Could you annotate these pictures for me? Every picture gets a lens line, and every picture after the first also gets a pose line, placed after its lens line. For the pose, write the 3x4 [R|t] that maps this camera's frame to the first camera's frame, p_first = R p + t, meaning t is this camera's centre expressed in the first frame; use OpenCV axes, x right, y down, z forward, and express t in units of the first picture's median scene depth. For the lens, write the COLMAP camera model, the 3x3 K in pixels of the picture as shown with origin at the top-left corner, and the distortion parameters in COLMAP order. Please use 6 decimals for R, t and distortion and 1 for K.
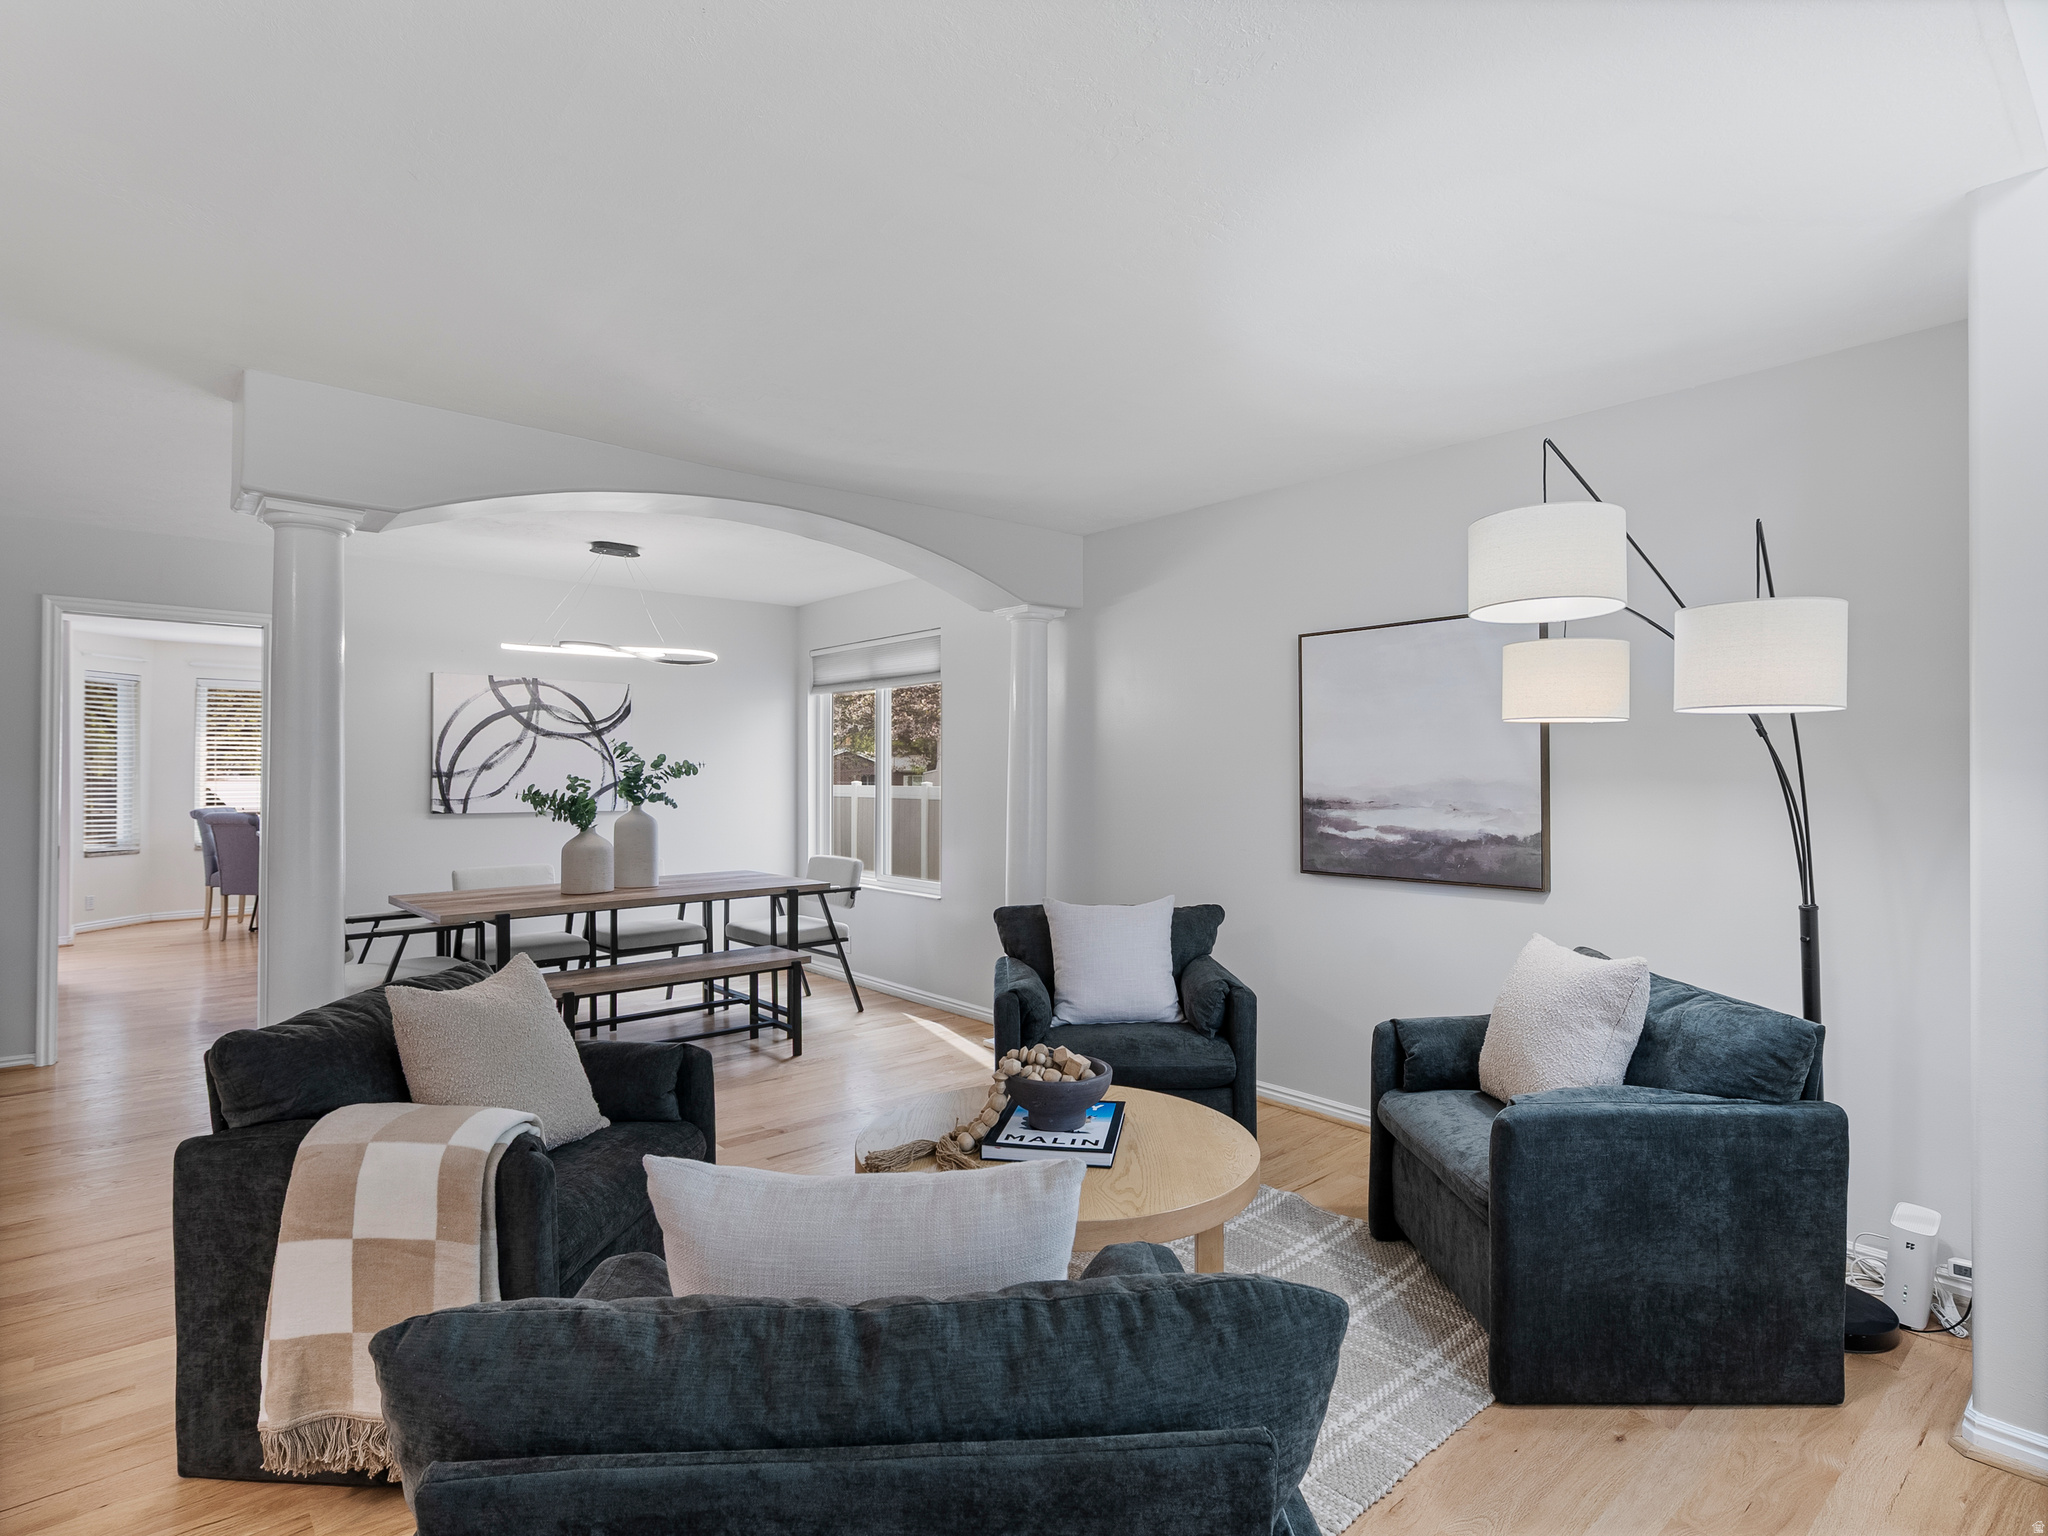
lens RADIAL K [[1053.0, 0, 1030.0], [0, 1053.0, 771.4], [0, 0, 1]] dist [-0.006045, 0.004014]
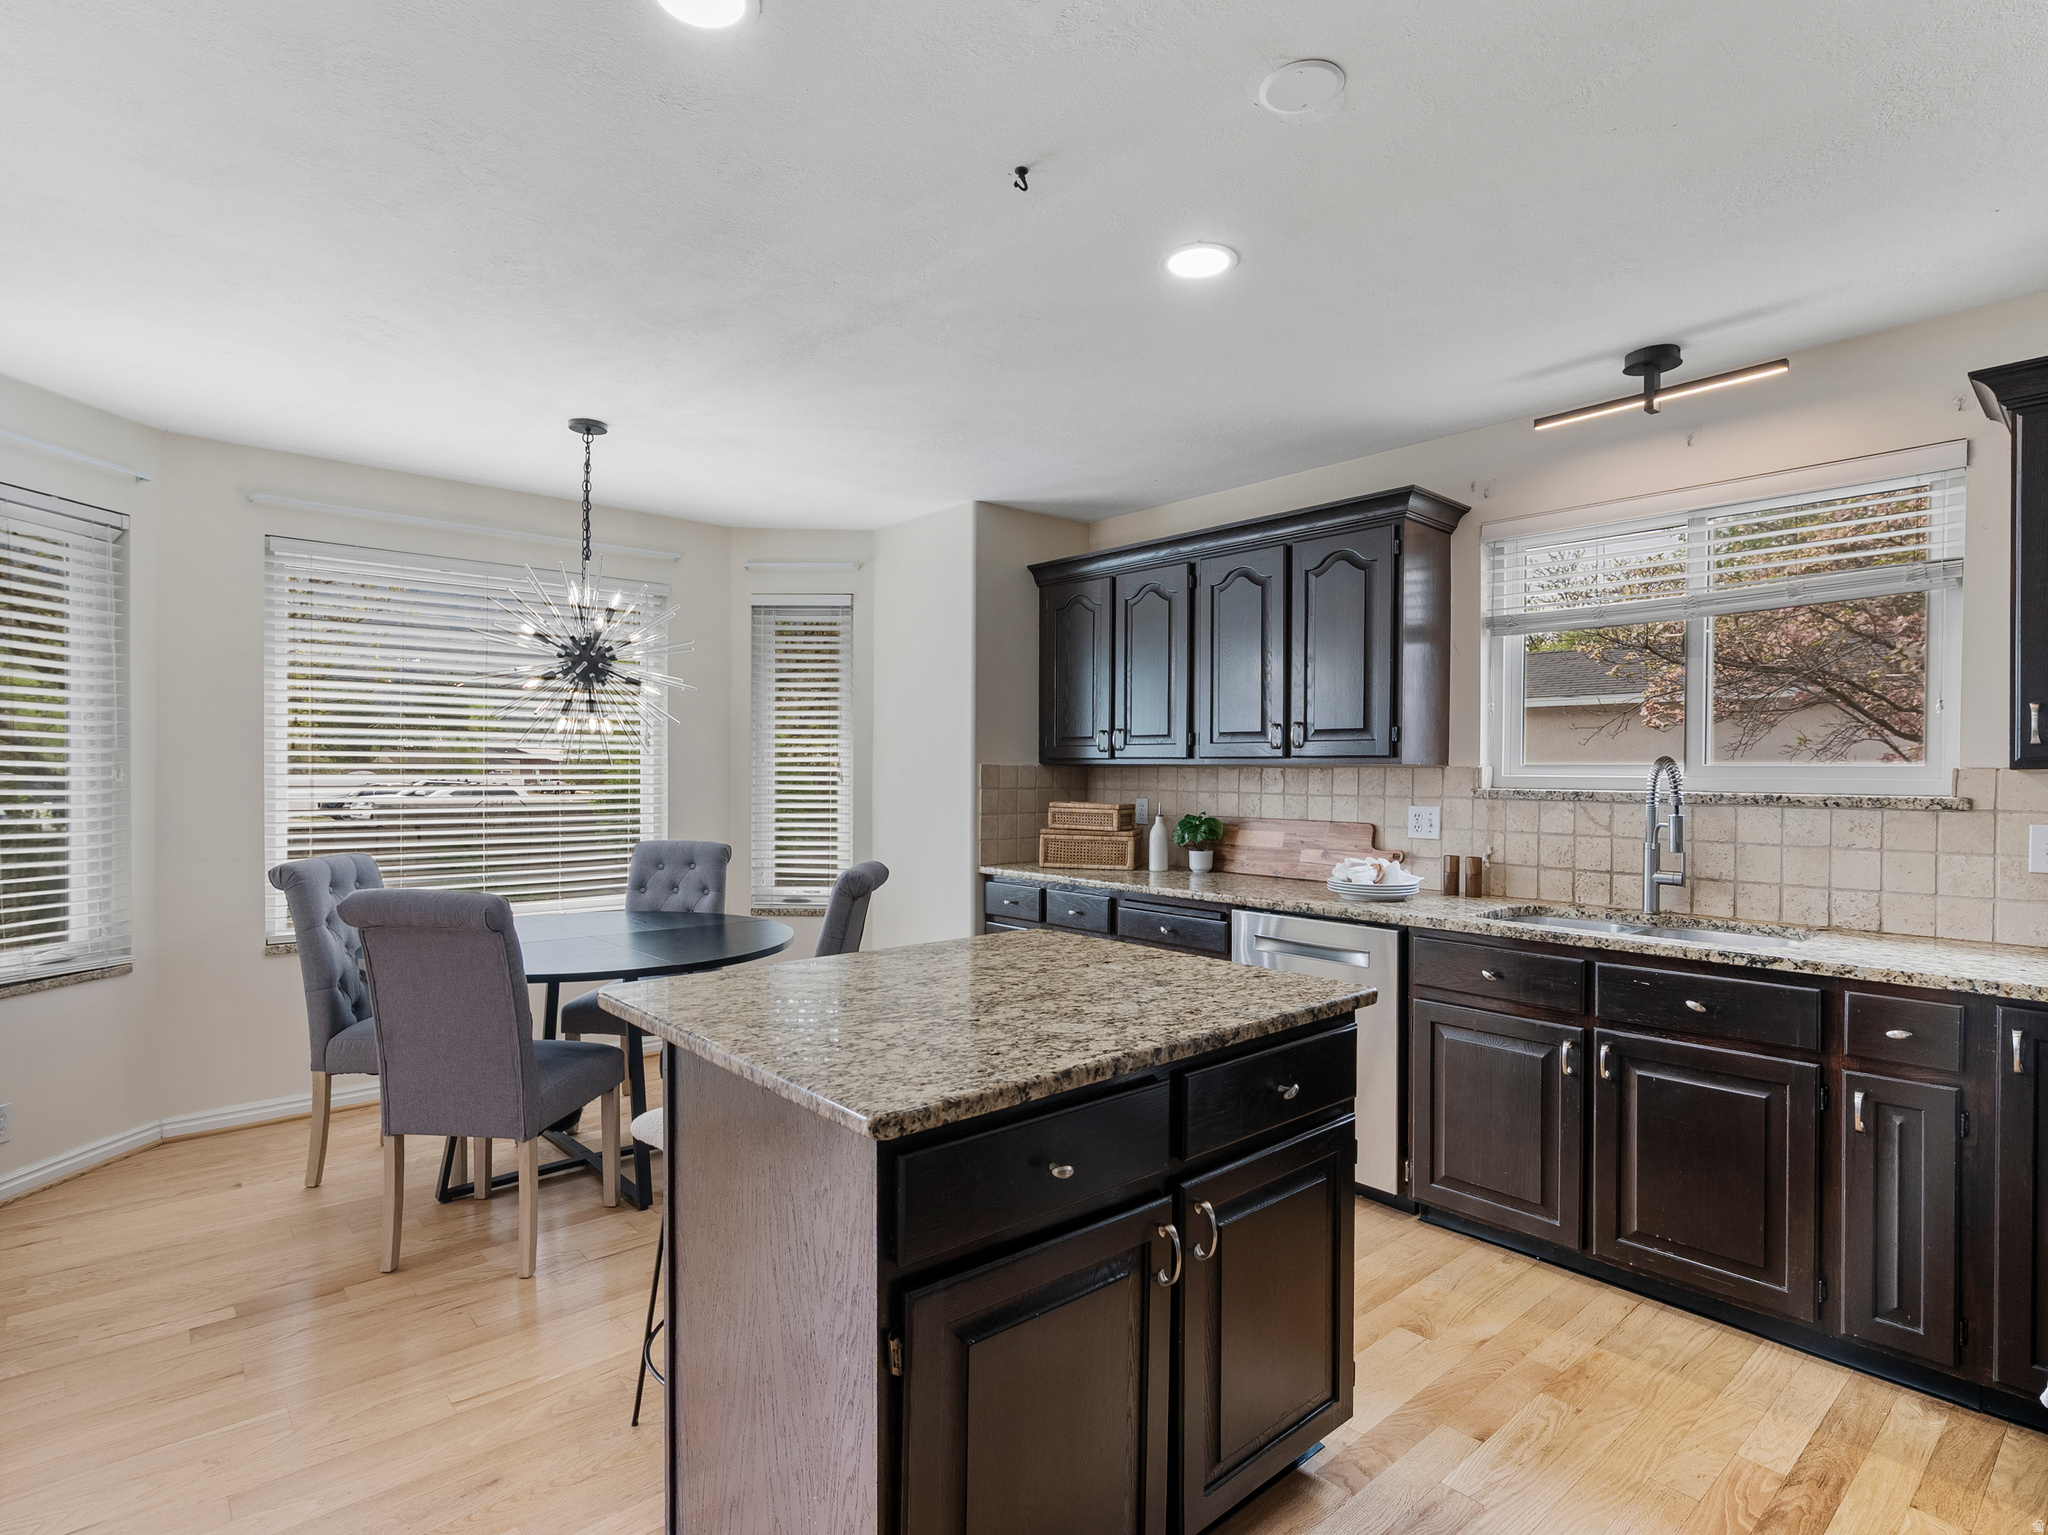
lens RADIAL K [[1053.0, 0, 1021.0], [0, 1053.0, 786.7], [0, 0, 1]] dist [-0.006045, 0.004014]
pose [[0.999934, 0.002857, 0.011154, -0.809006], [-0.003035, 0.999867, 0.016011, 0.003234], [-0.011107, -0.016044, 0.999810, 0.941614]]
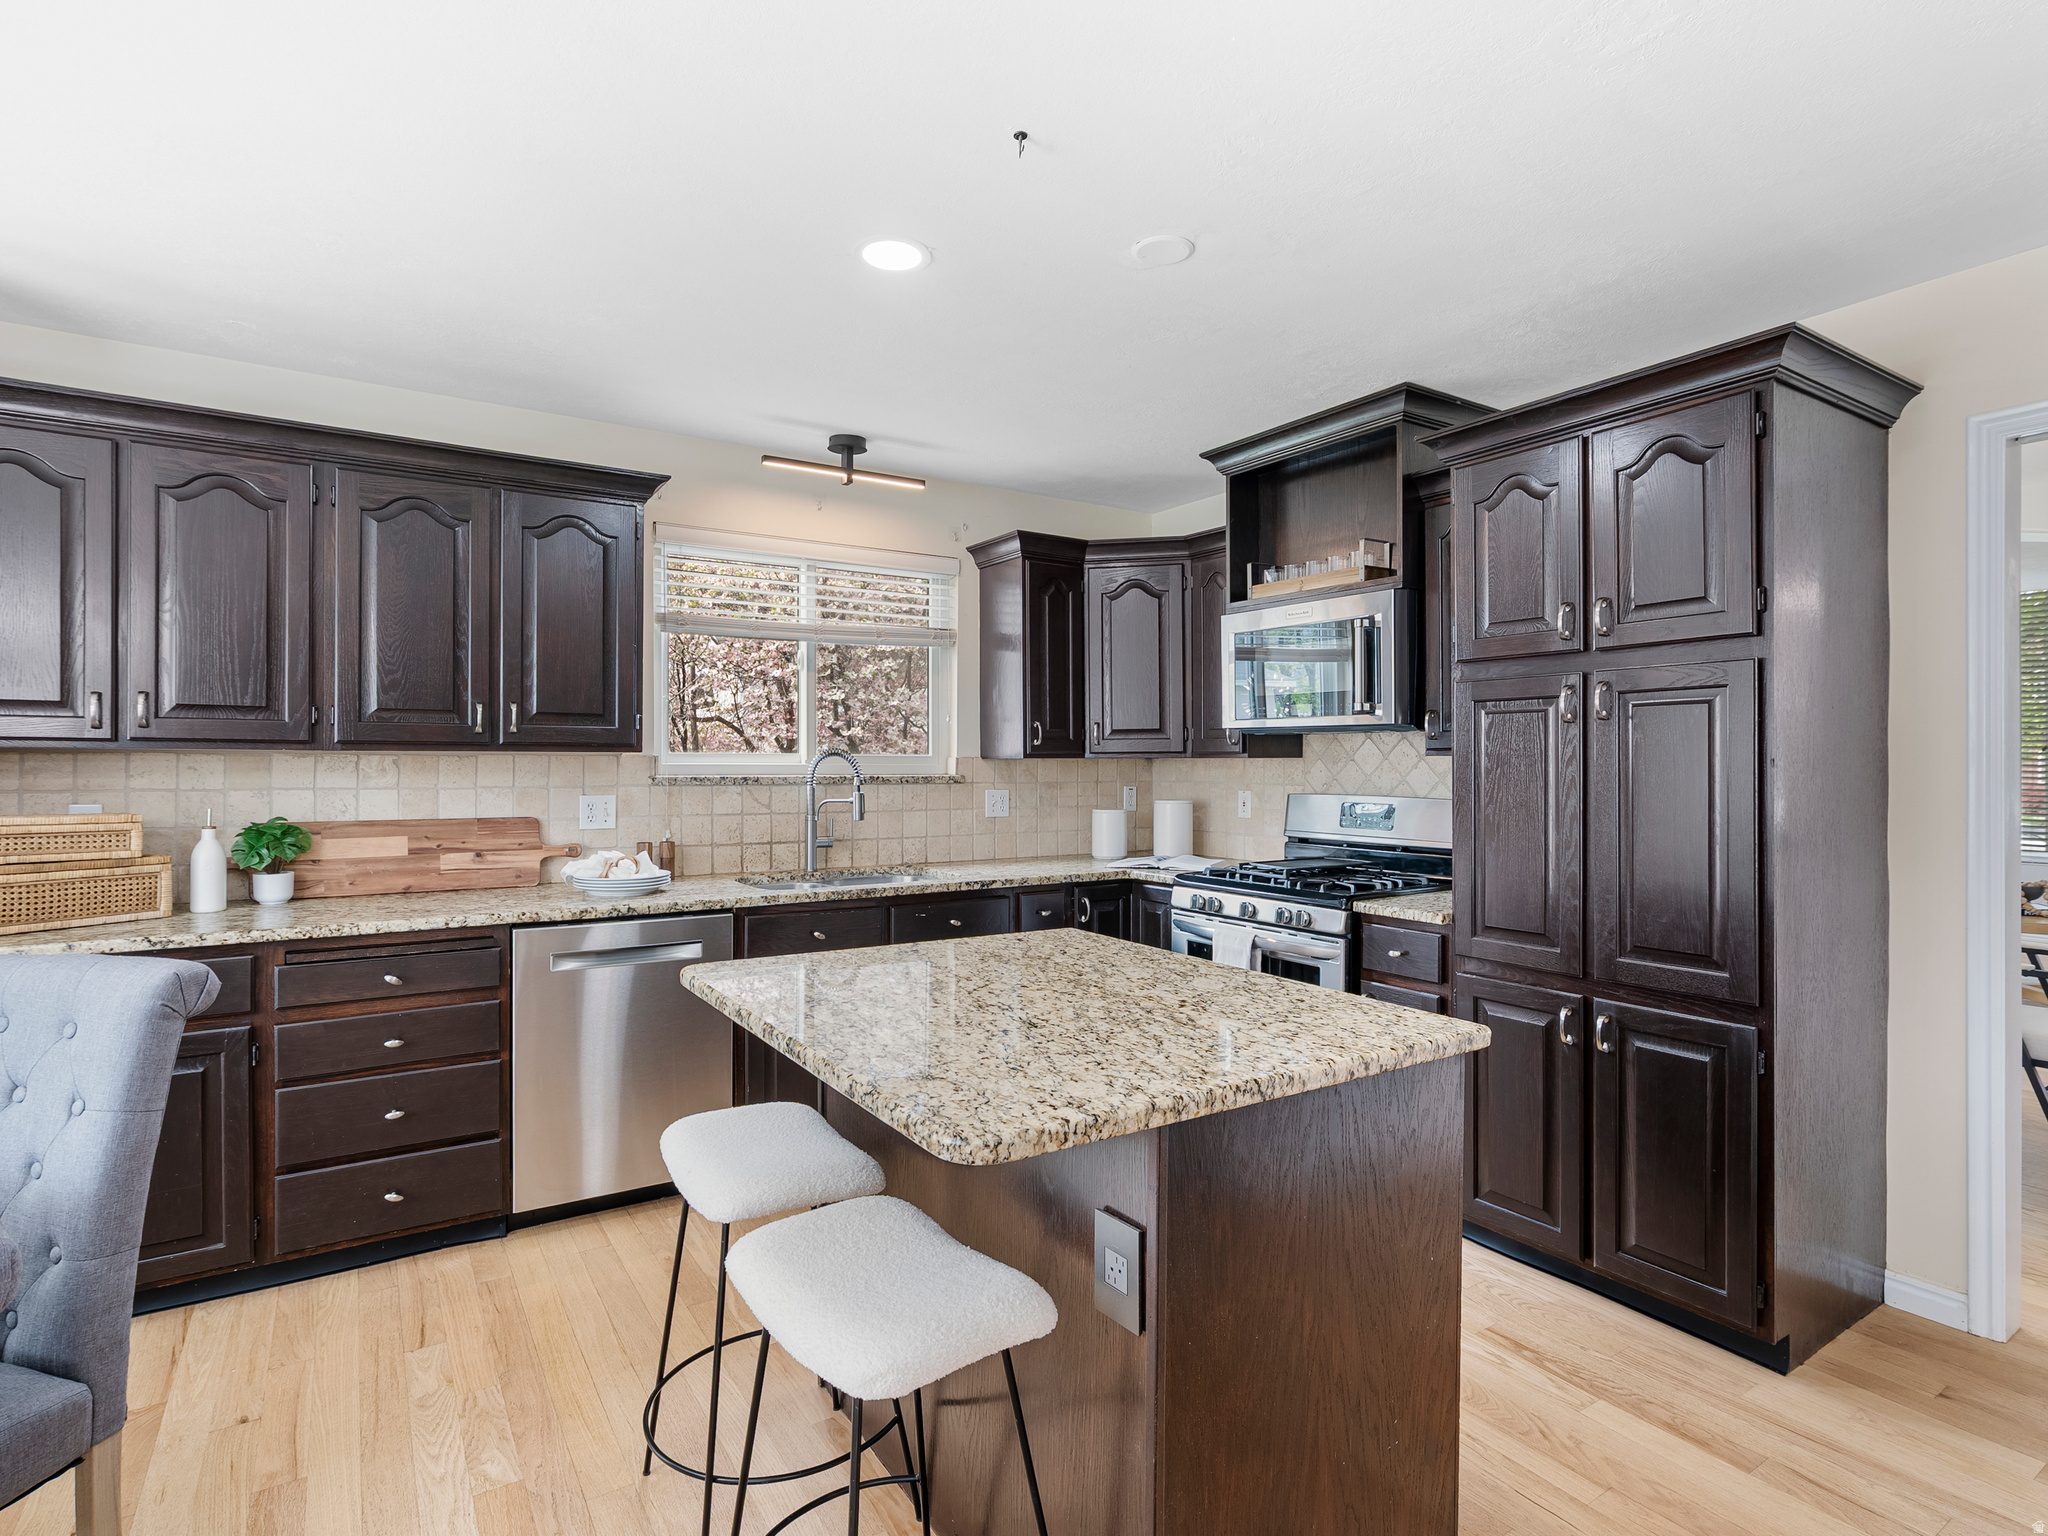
lens RADIAL K [[1053.0, 0, 1013.1], [0, 1053.0, 768.3], [0, 0, 1]] dist [-0.006045, 0.004014]
pose [[0.140943, -0.008822, 0.989978, -1.127701], [-0.003241, 0.999951, 0.009372, 0.001872], [-0.990012, -0.004530, 0.140907, 1.237442]]
